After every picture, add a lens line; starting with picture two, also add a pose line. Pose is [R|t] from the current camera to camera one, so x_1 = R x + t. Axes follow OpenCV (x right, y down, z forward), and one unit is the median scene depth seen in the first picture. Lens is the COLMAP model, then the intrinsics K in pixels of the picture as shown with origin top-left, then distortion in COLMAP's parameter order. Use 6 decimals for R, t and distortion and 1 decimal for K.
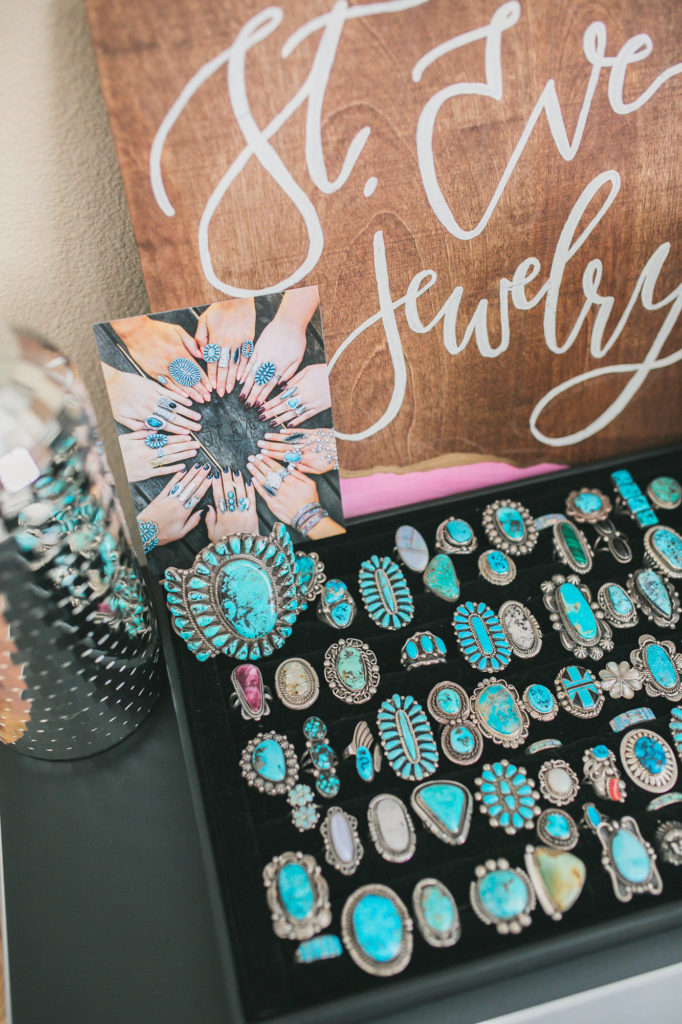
lens RADIAL K [[1020.2, 0, 342.7], [0, 1020.2, 508.4], [0, 0, 1]] dist [-0.028767, 0.000000]
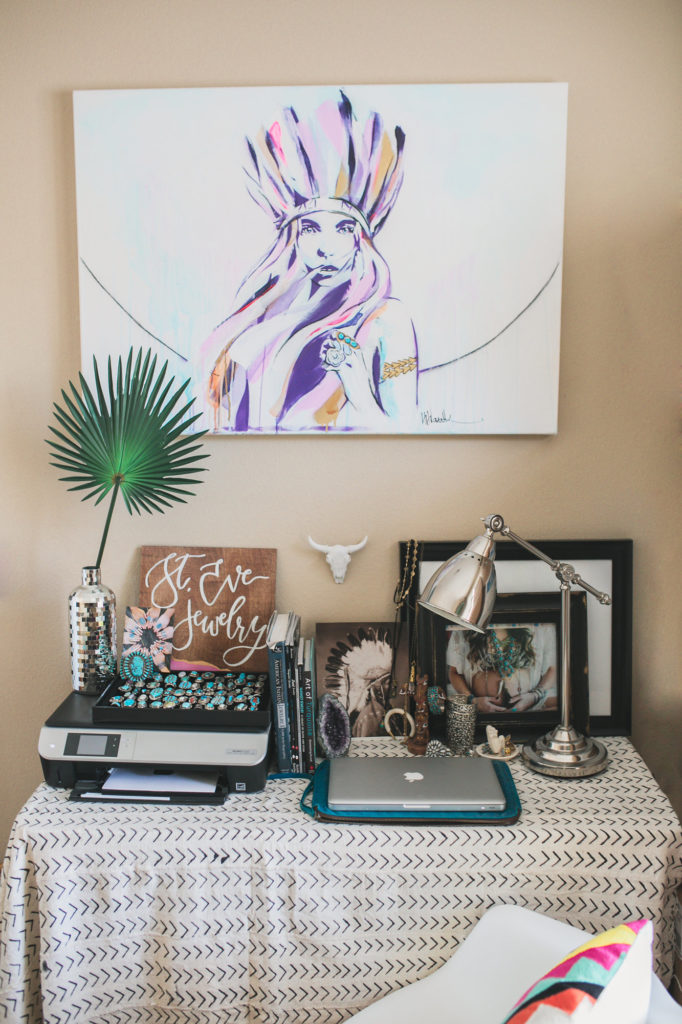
lens RADIAL K [[1020.2, 0, 339.5], [0, 1020.2, 511.2], [0, 0, 1]] dist [-0.028767, 0.000000]
pose [[0.958441, 0.077677, -0.274514, 1.876562], [-0.243964, 0.721970, -0.647488, 2.214112], [0.147896, 0.687550, 0.710916, -2.414679]]
